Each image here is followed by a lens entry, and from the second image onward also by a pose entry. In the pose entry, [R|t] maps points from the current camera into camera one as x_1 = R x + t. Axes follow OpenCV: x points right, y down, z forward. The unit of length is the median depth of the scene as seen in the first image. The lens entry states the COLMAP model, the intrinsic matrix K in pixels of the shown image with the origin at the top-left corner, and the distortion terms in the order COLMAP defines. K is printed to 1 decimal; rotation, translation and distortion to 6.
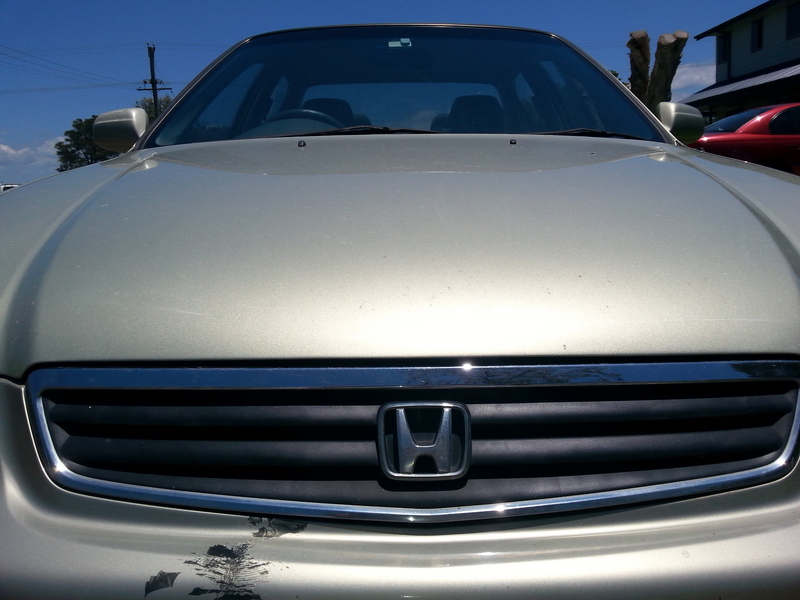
lens RADIAL K [[659.7, 0, 398.8], [0, 659.7, 285.1], [0, 0, 1]] dist [0.002321, -0.037047]
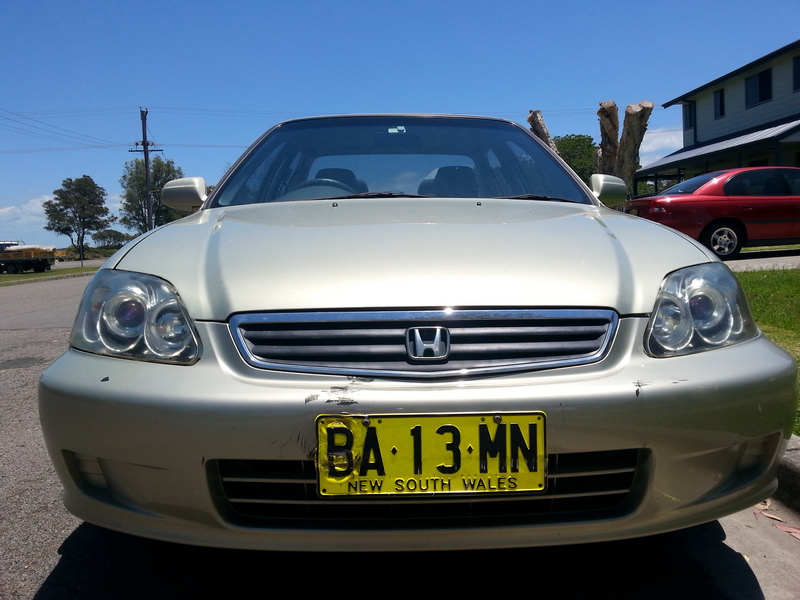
lens RADIAL K [[659.7, 0, 398.8], [0, 659.7, 285.1], [0, 0, 1]] dist [0.002321, -0.037047]
pose [[0.999688, -0.000132, 0.024972, -0.019113], [0.002330, 0.996117, -0.088008, 0.041540], [-0.024863, 0.088039, 0.995807, -0.199746]]
